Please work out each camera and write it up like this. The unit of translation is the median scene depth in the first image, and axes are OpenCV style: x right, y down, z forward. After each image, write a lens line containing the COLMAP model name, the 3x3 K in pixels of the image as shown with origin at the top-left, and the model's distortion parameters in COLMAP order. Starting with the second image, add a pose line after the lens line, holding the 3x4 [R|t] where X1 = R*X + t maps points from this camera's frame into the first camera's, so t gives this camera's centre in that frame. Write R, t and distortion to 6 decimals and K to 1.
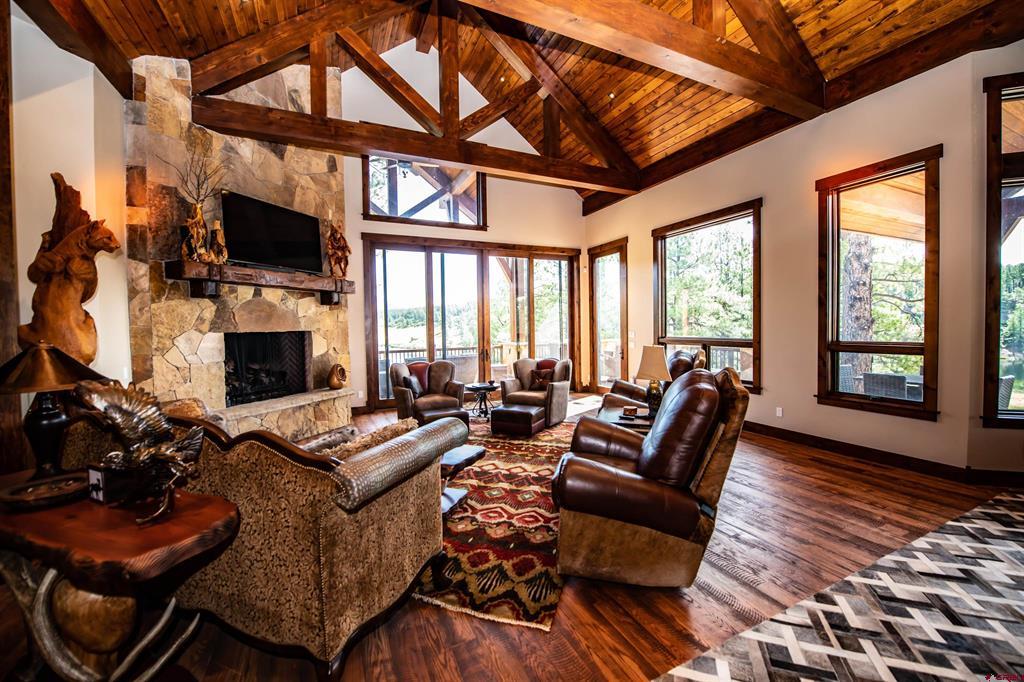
lens RADIAL K [[406.7, 0, 518.7], [0, 406.7, 338.2], [0, 0, 1]] dist [-0.017033, -0.000610]
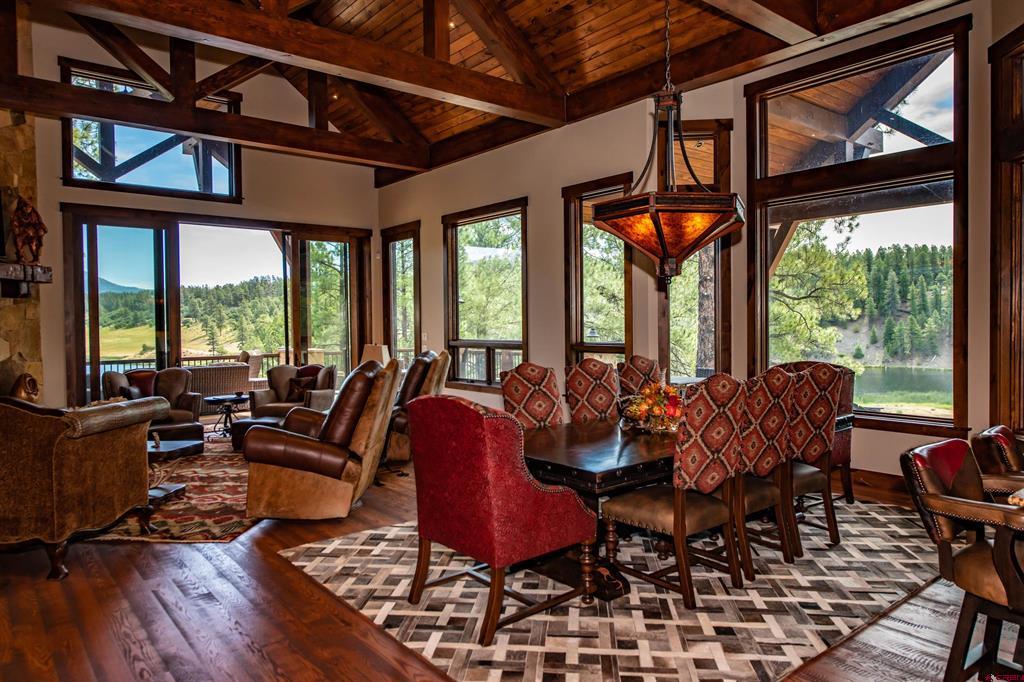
lens RADIAL K [[679.8, 0, 523.2], [0, 679.8, 337.4], [0, 0, 1]] dist [0.000694, -0.000121]
pose [[0.968994, 0.001765, 0.247079, 0.168672], [0.001482, 0.999915, -0.012953, 0.013981], [-0.247081, 0.012918, 0.968909, -0.544076]]
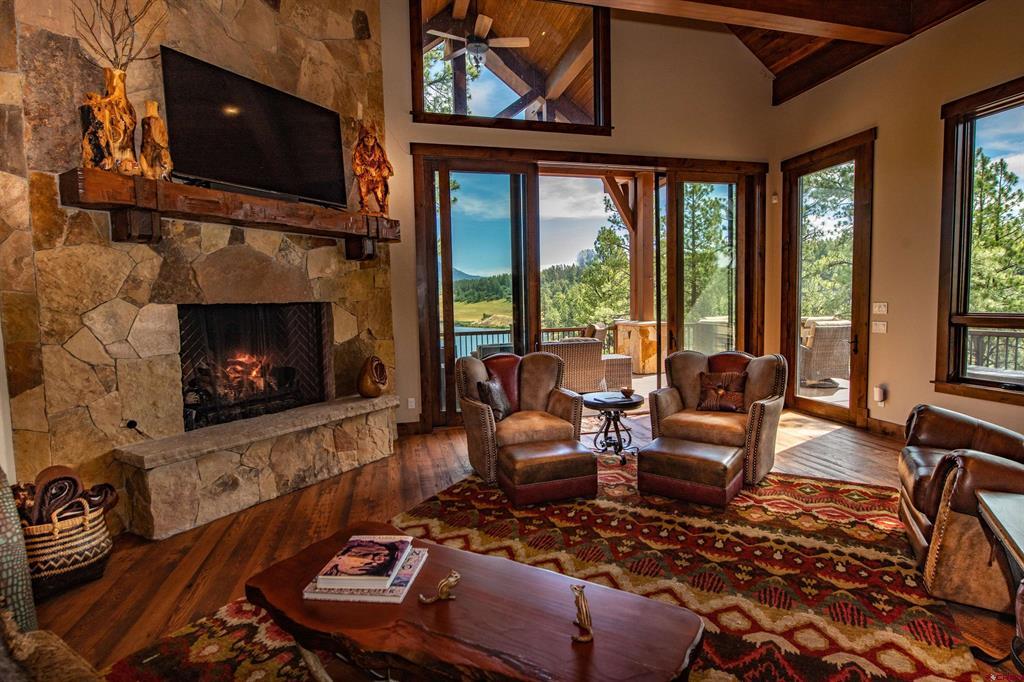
lens RADIAL K [[497.2, 0, 514.6], [0, 497.2, 337.2], [0, 0, 1]] dist [-0.013081, -0.000135]
pose [[0.980858, 0.010705, -0.194432, -0.098493], [-0.001999, 0.998989, 0.044920, 0.000713], [0.194716, -0.043671, 0.979887, 0.331126]]
